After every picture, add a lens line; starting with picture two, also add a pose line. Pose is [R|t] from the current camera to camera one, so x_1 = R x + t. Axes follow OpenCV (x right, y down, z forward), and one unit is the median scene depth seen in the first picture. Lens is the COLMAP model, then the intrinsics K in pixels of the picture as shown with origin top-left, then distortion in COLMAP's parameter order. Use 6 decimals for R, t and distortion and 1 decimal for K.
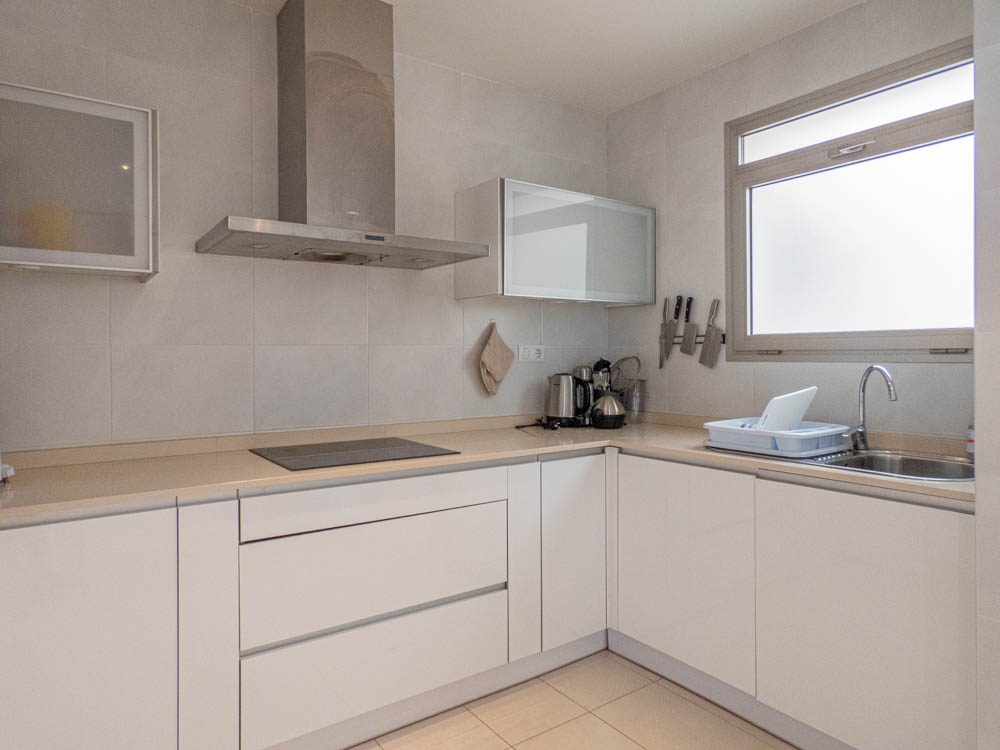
lens RADIAL K [[649.1, 0, 498.7], [0, 649.1, 355.2], [0, 0, 1]] dist [-0.044687, 0.035234]
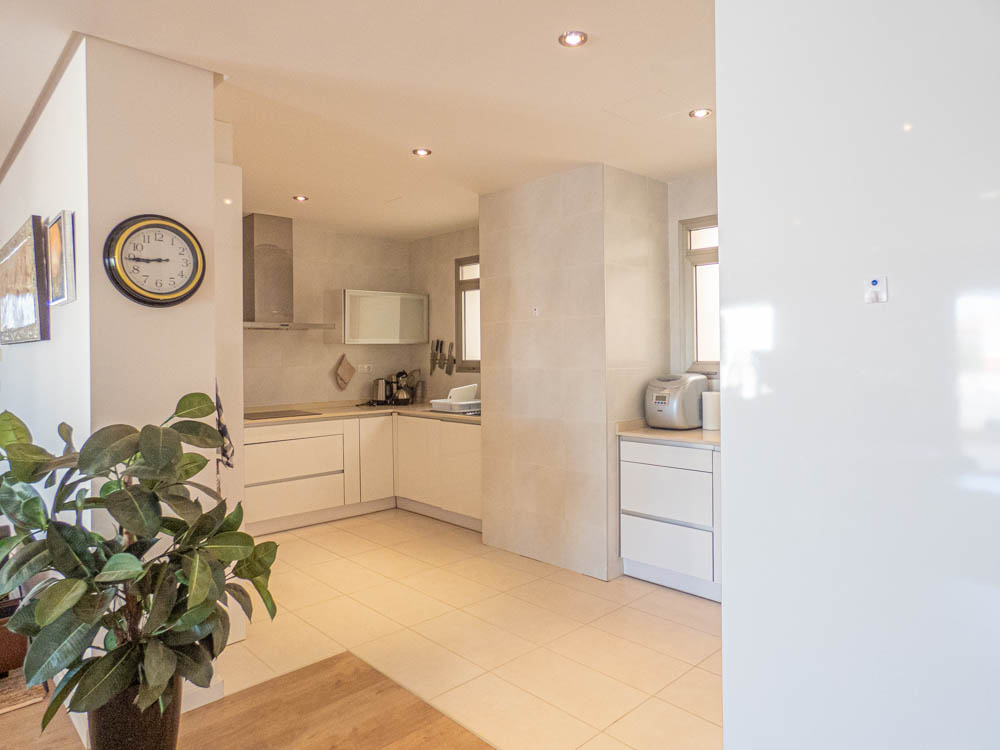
lens RADIAL K [[619.1, 0, 500.4], [0, 619.1, 350.1], [0, 0, 1]] dist [-0.069573, 0.045089]
pose [[0.987951, -0.004646, 0.154699, 0.179586], [0.005392, 0.999976, -0.004405, -0.052276], [-0.154675, 0.005186, 0.987952, -0.995685]]
